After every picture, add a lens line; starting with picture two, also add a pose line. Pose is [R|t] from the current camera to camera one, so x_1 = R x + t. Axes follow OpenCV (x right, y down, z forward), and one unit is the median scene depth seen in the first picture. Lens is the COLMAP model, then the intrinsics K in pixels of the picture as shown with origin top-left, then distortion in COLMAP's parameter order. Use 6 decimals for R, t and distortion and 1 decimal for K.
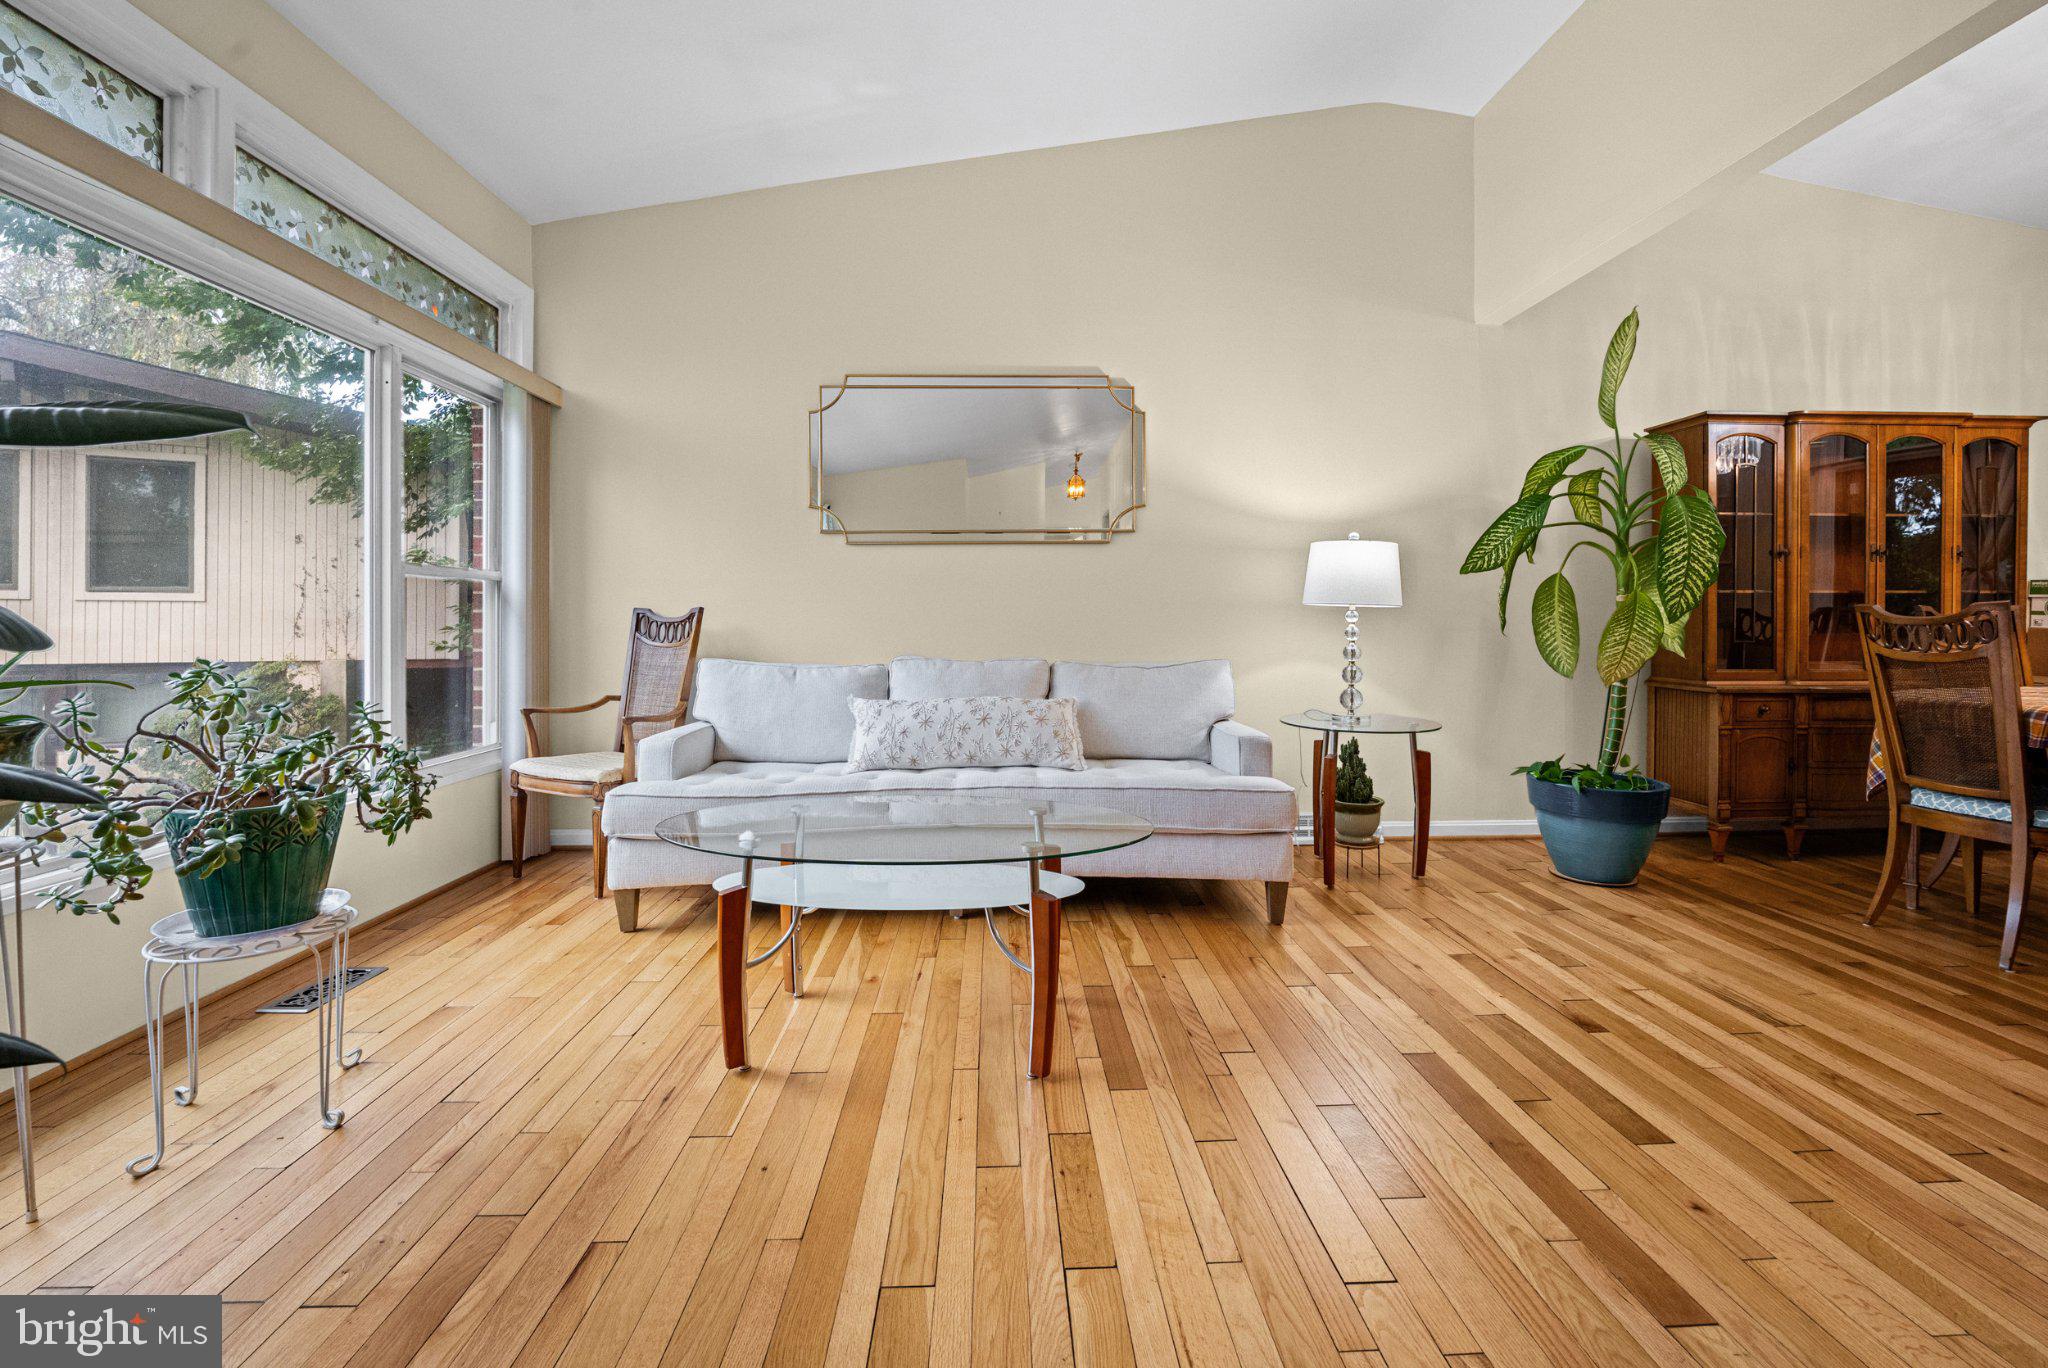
lens RADIAL K [[843.7, 0, 1021.5], [0, 843.7, 606.6], [0, 0, 1]] dist [-0.014987, 0.000485]
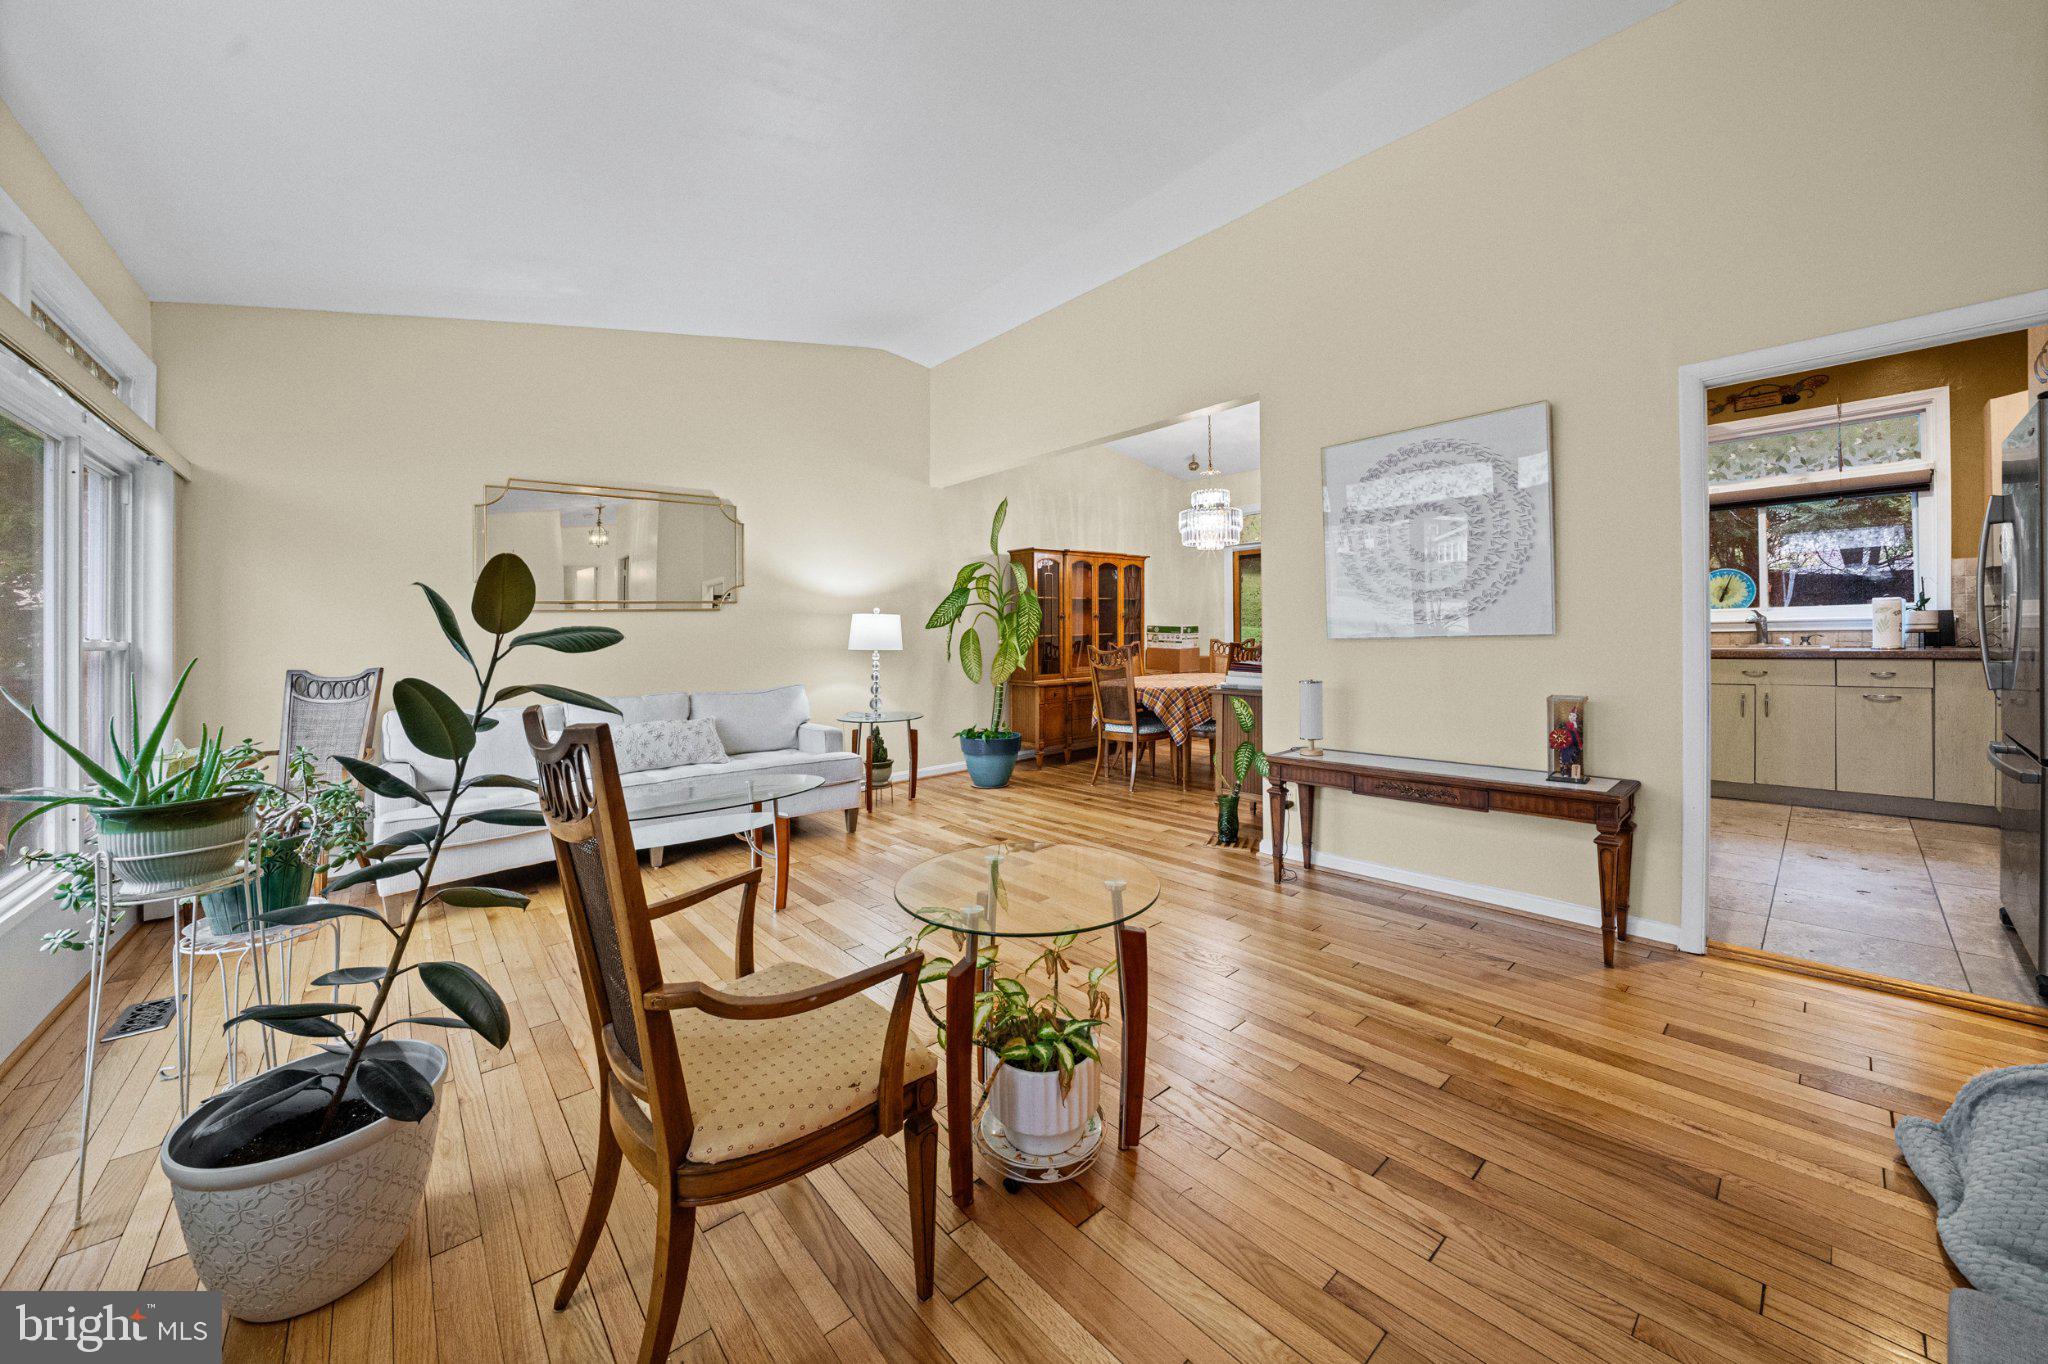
lens RADIAL K [[728.7, 0, 1025.2], [0, 728.7, 620.3], [0, 0, 1]] dist [-0.026504, 0.000016]
pose [[0.773058, -0.006275, 0.634305, -0.321234], [0.008118, 0.999967, -0.000001, -0.059861], [-0.634284, 0.005150, 0.773083, -0.358004]]
